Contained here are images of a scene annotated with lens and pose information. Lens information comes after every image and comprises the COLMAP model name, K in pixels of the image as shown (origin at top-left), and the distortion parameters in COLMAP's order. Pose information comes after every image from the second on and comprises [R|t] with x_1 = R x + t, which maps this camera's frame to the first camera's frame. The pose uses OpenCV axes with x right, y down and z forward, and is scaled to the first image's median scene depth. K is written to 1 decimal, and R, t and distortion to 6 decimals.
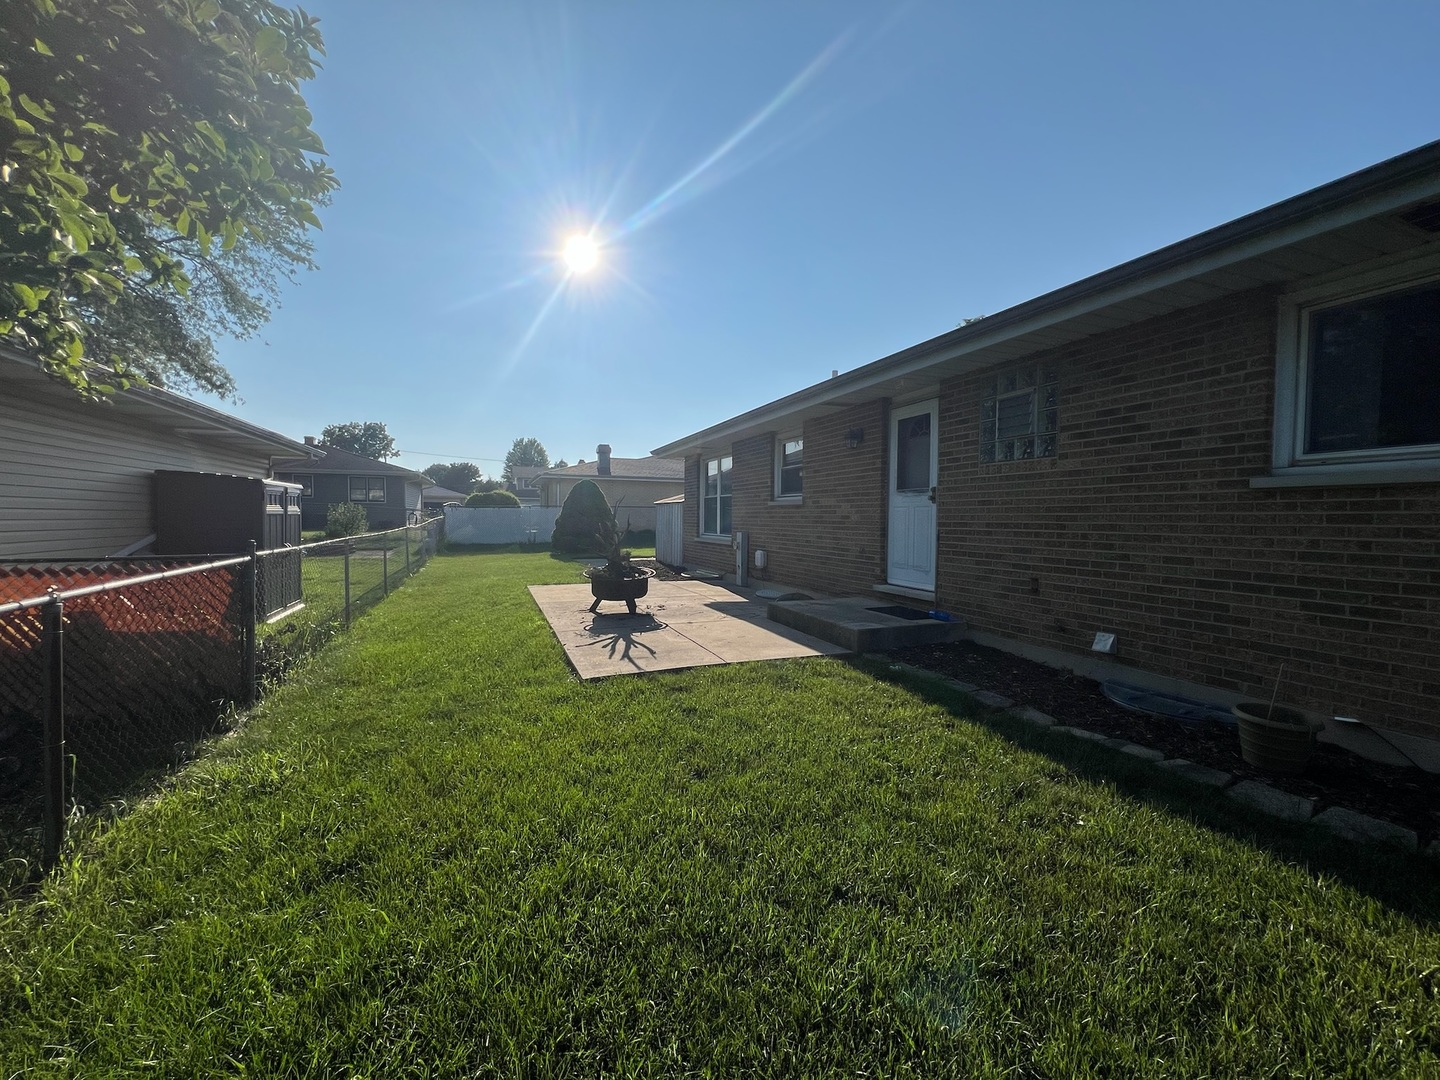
lens RADIAL K [[579.3, 0, 721.3], [0, 579.3, 538.5], [0, 0, 1]] dist [-0.002741, 0.000551]
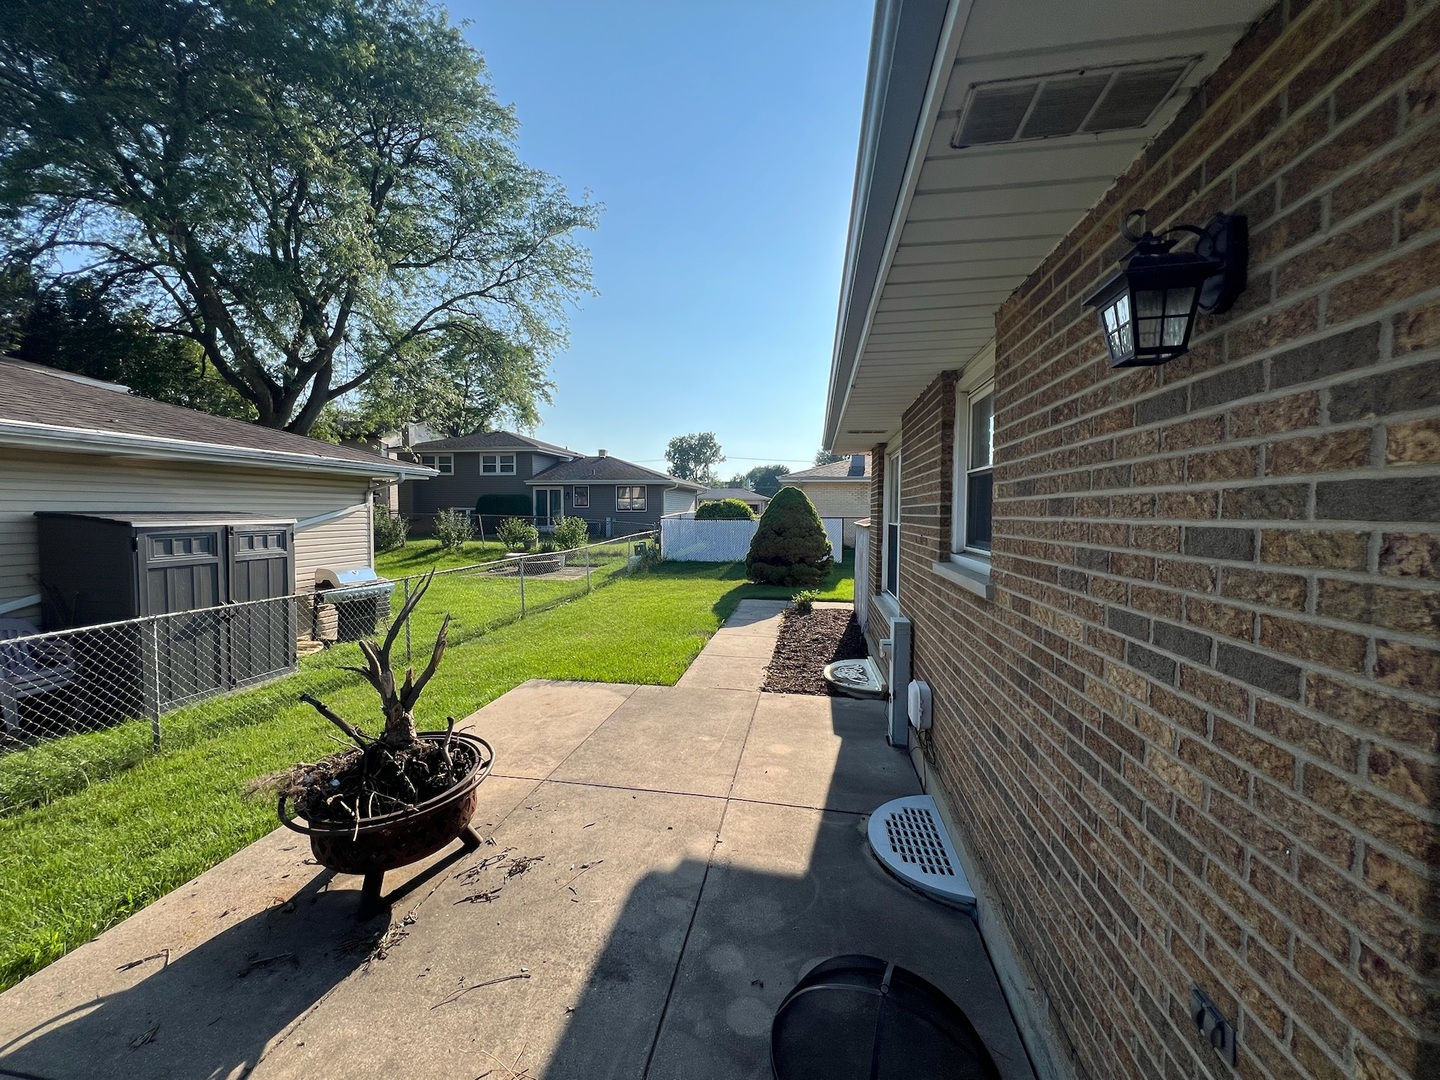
lens RADIAL K [[579.3, 0, 715.6], [0, 579.3, 537.7], [0, 0, 1]] dist [-0.002741, 0.000551]
pose [[0.853607, 0.019515, -0.520552, 0.155803], [-0.017517, 0.999808, 0.008758, -0.079838], [0.520624, 0.001642, 0.853785, 0.604527]]
